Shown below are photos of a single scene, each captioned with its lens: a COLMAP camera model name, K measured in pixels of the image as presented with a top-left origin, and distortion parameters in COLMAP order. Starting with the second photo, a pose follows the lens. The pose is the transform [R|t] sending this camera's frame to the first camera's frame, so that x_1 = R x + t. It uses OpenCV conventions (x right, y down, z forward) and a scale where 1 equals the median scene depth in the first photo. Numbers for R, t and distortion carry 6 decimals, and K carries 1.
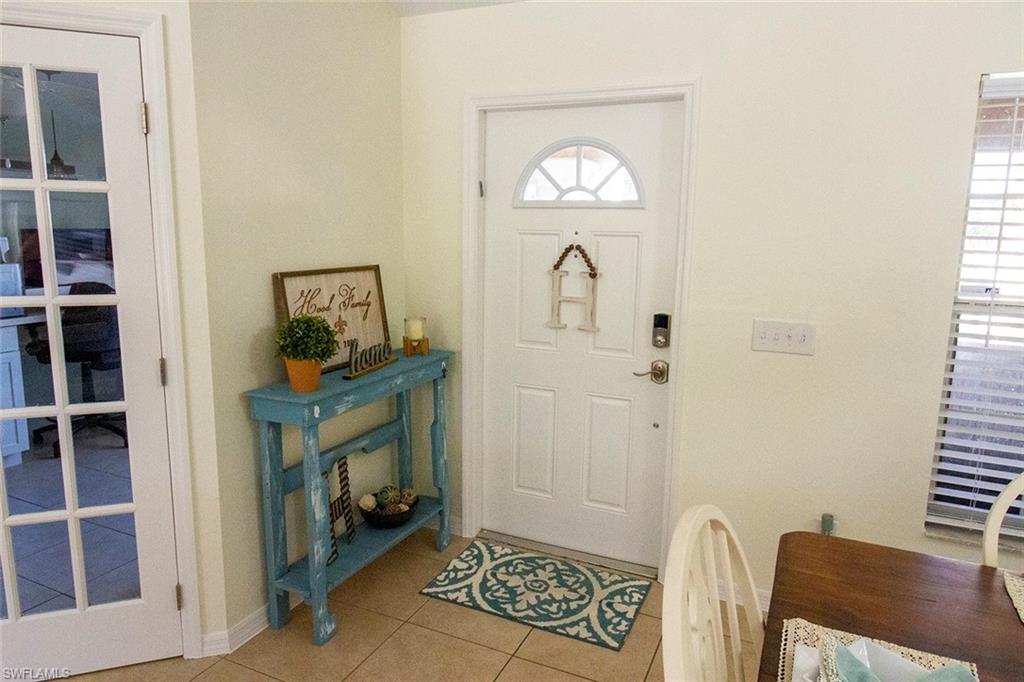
lens RADIAL K [[624.3, 0, 516.2], [0, 624.3, 328.3], [0, 0, 1]] dist [-0.015618, 0.001089]
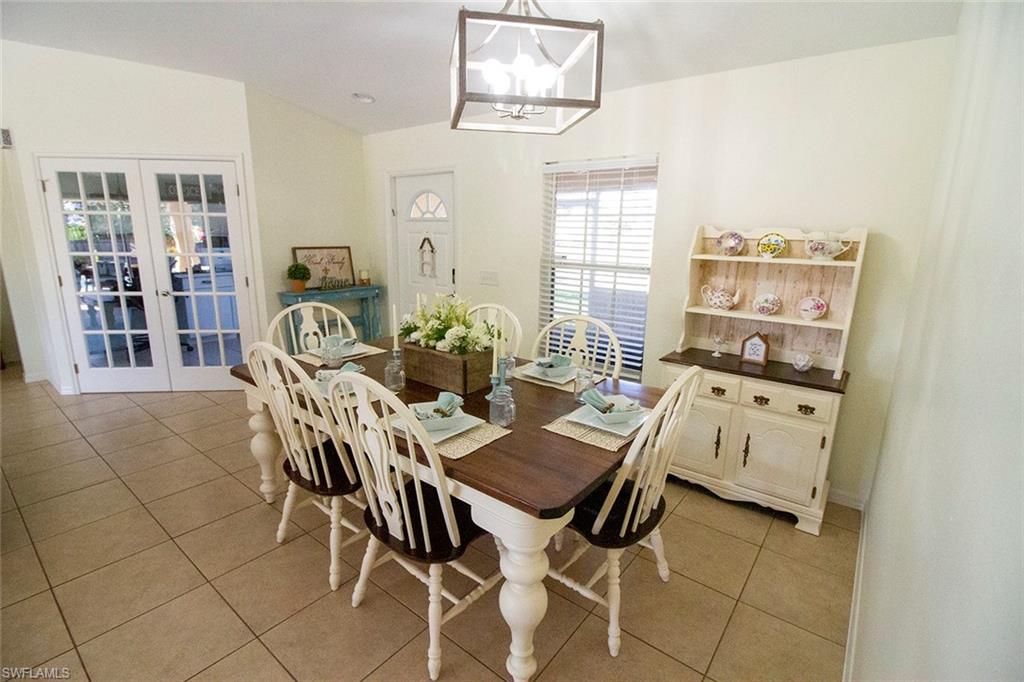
lens RADIAL K [[472.1, 0, 516.0], [0, 472.1, 337.3], [0, 0, 1]] dist [0.000090, -0.012237]
pose [[0.975815, 0.049536, -0.212911, 0.790654], [-0.037007, 0.997363, 0.062435, 0.105095], [0.215442, -0.053045, 0.975075, -0.600179]]
